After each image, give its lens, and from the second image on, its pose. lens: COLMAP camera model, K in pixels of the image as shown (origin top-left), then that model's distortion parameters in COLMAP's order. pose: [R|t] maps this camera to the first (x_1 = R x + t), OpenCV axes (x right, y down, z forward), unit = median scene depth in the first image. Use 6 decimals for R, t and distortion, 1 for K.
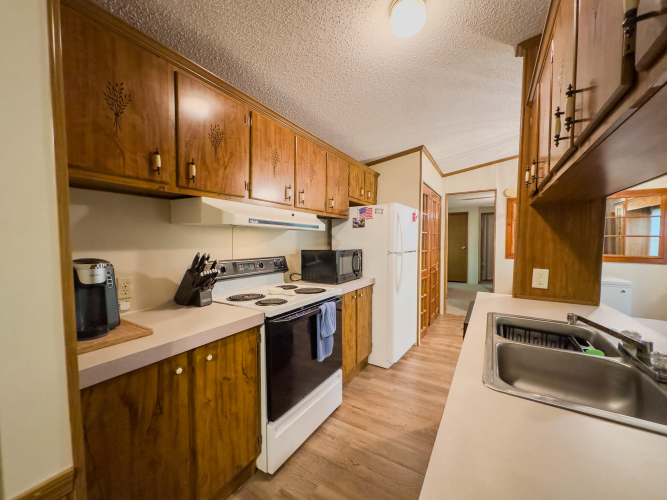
lens RADIAL K [[273.0, 0, 333.5], [0, 273.0, 250.0], [0, 0, 1]] dist [-0.000037, 0.000162]
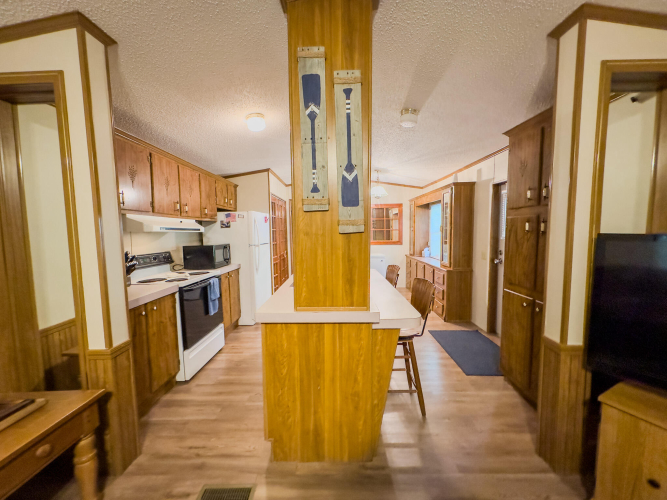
lens RADIAL K [[273.0, 0, 333.5], [0, 273.0, 250.0], [0, 0, 1]] dist [-0.000037, 0.000162]
pose [[0.867380, -0.055590, 0.494532, -0.158475], [0.041860, 0.998370, 0.038807, -0.002971], [-0.495883, -0.012959, 0.868292, -0.590618]]
